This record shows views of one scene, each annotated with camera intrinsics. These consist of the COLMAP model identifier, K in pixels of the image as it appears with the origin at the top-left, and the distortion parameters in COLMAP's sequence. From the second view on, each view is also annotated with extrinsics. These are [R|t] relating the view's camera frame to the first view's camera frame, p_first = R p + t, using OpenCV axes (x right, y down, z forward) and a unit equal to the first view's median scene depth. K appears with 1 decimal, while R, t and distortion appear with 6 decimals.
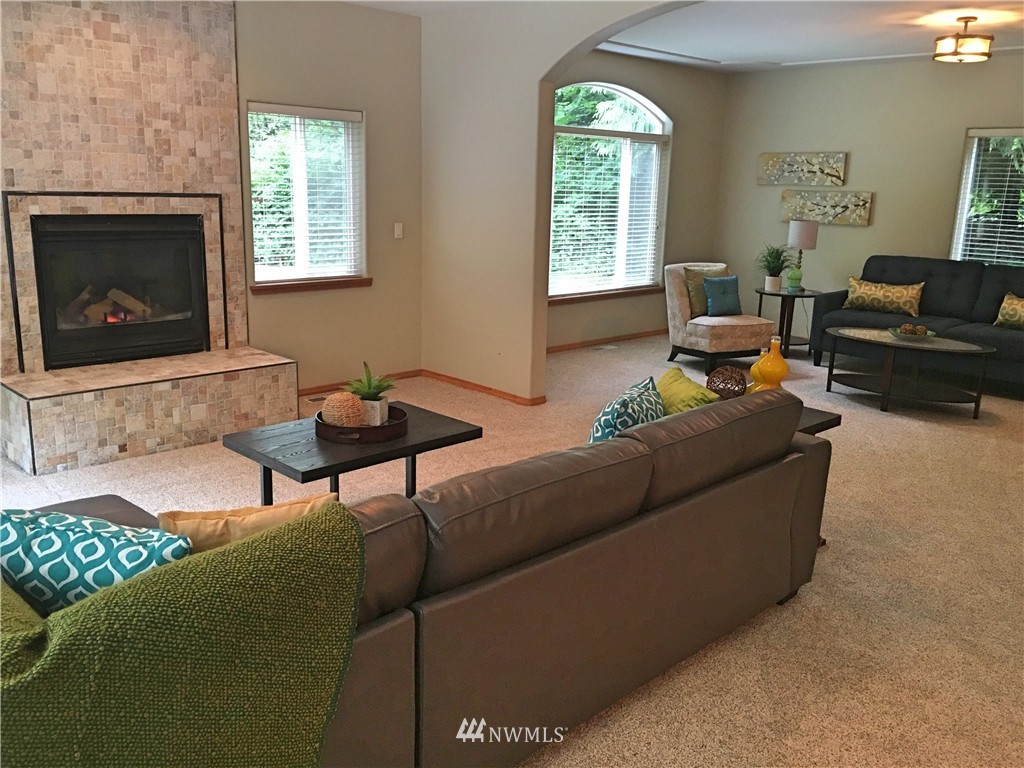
lens RADIAL K [[868.1, 0, 512.0], [0, 868.1, 384.0], [0, 0, 1]] dist [0.055709, -0.078947]
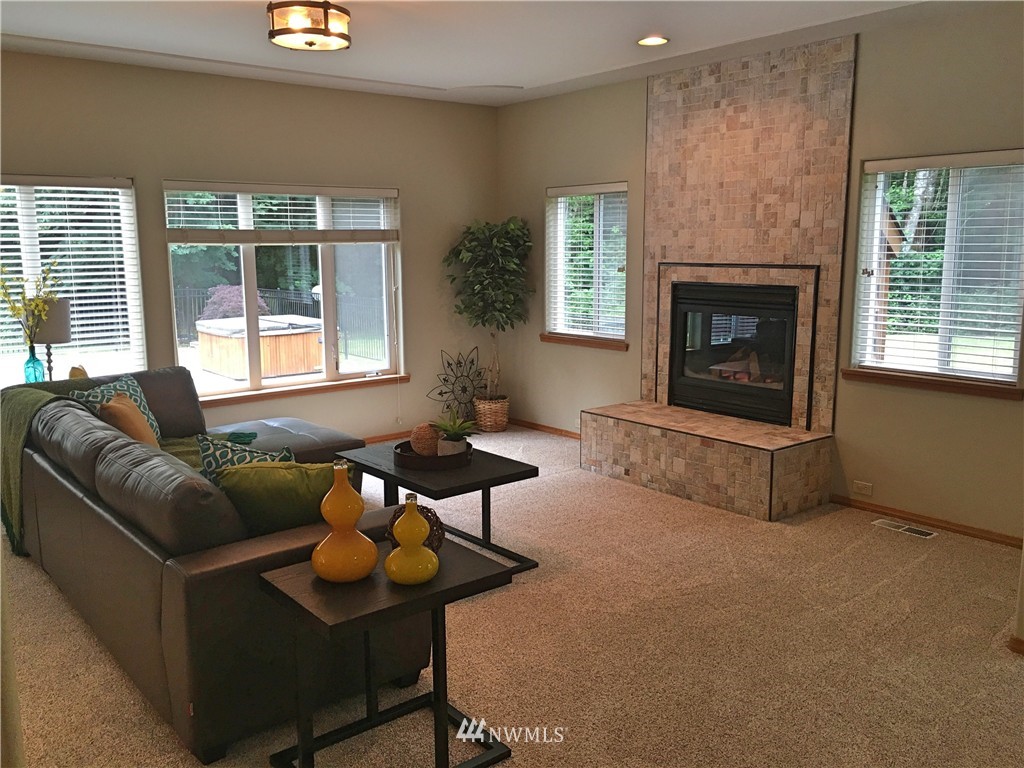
lens RADIAL K [[868.1, 0, 512.0], [0, 868.1, 384.0], [0, 0, 1]] dist [0.055709, -0.078947]
pose [[-0.100156, 0.131614, -0.986228, 0.725912], [-0.224780, 0.962593, 0.151287, -0.186453], [0.969248, 0.236837, -0.066825, 0.887051]]
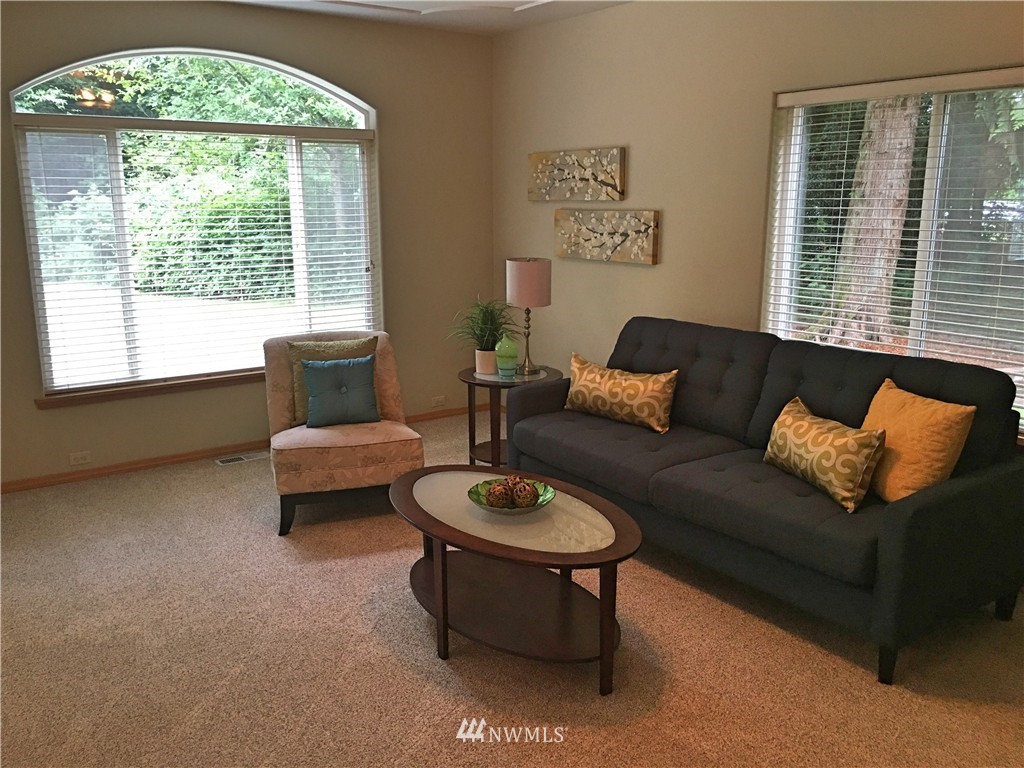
lens RADIAL K [[868.1, 0, 512.0], [0, 868.1, 384.0], [0, 0, 1]] dist [0.055709, -0.078947]
pose [[0.988704, 0.002511, -0.149861, 0.170104], [-0.005525, 0.999791, -0.019697, -0.036149], [0.149780, 0.020302, 0.988511, 0.164324]]
